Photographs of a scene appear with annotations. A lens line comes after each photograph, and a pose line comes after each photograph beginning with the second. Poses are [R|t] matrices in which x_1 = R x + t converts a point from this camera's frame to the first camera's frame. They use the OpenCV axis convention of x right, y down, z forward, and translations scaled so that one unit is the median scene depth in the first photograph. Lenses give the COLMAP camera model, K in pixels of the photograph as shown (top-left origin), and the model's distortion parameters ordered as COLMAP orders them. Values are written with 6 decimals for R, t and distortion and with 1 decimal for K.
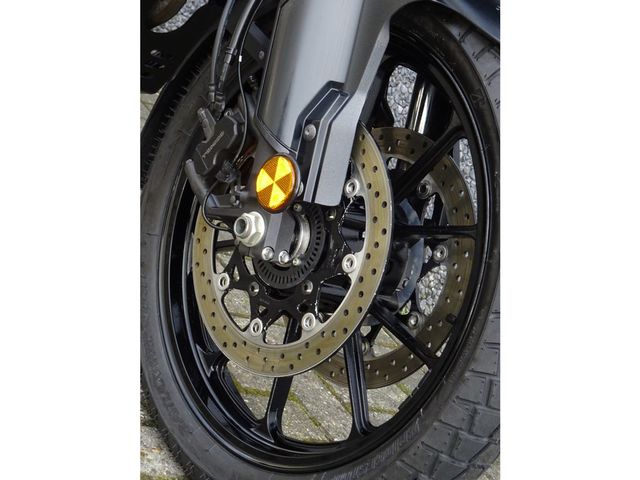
lens RADIAL K [[1894.9, 0, 319.7], [0, 1894.9, 239.8], [0, 0, 1]] dist [0.097656, 0.000000]
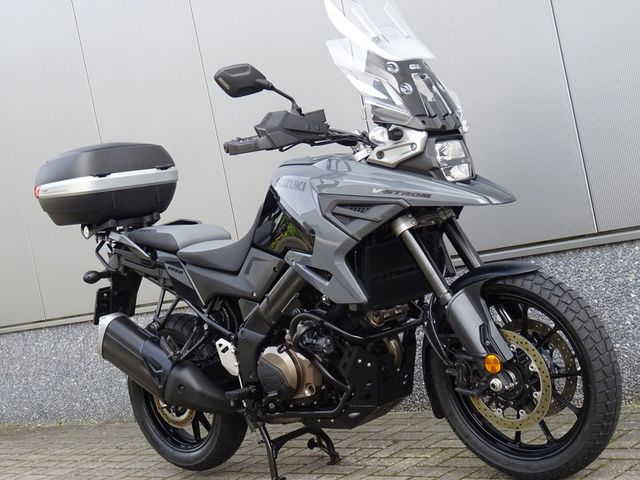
lens RADIAL K [[1055.0, 0, 320.1], [0, 1055.0, 239.1], [0, 0, 1]] dist [0.039013, 0.000000]
pose [[0.722289, -0.691105, 0.025928, -0.114702], [0.677461, 0.699495, -0.227491, 0.021737], [0.139084, 0.181880, 0.973435, -0.570755]]
